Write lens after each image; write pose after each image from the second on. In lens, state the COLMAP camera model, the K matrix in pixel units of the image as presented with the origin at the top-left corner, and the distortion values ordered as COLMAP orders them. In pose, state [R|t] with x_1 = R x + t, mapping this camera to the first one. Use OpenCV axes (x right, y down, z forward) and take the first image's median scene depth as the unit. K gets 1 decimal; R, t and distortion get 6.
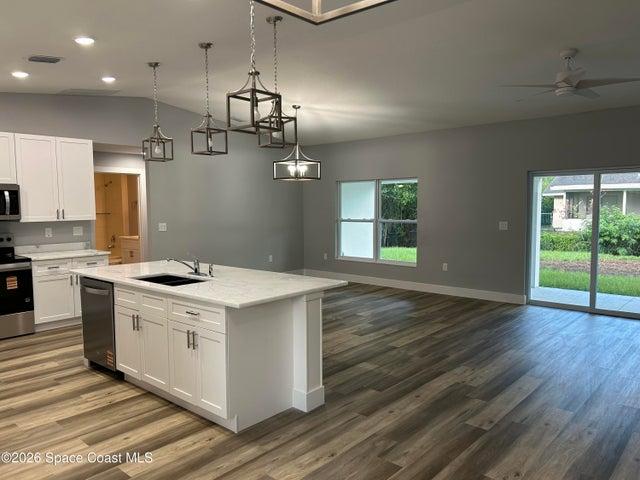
lens RADIAL K [[483.1, 0, 321.0], [0, 483.1, 238.3], [0, 0, 1]] dist [0.056978, -0.053508]
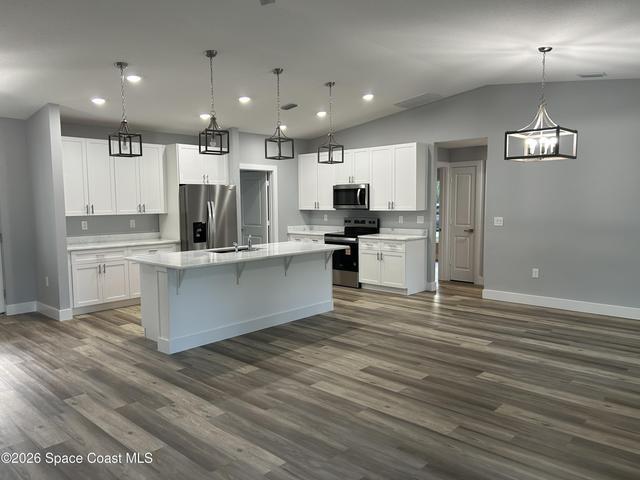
lens RADIAL K [[483.1, 0, 315.2], [0, 483.1, 239.3], [0, 0, 1]] dist [0.056978, -0.053508]
pose [[-0.035754, 0.089990, -0.995301, 0.907193], [-0.061395, 0.993859, 0.092065, -0.079027], [0.997473, 0.064398, -0.030010, 1.015066]]
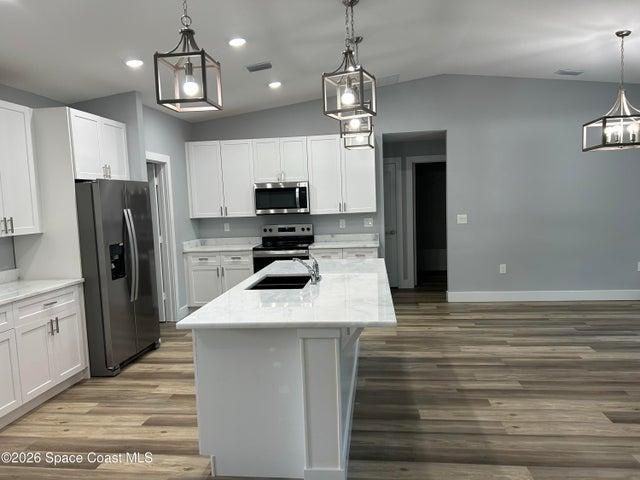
lens RADIAL K [[483.1, 0, 315.4], [0, 483.1, 242.2], [0, 0, 1]] dist [0.056978, -0.053508]
pose [[0.562039, 0.057130, -0.825135, 0.375135], [-0.023992, 0.998318, 0.052778, -0.031974], [0.826763, -0.009867, 0.562464, 0.426192]]
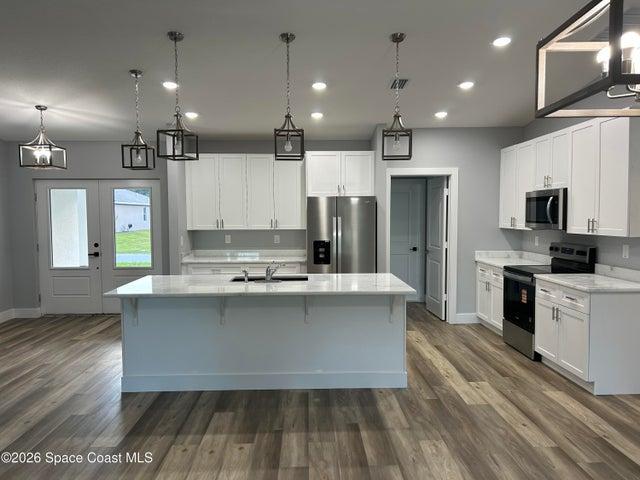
lens RADIAL K [[483.1, 0, 314.5], [0, 483.1, 239.4], [0, 0, 1]] dist [0.056978, -0.053508]
pose [[-0.741857, 0.046577, -0.668939, 0.300811], [-0.035939, 0.993389, 0.109025, -0.110862], [0.669594, 0.104922, -0.735279, 1.512250]]
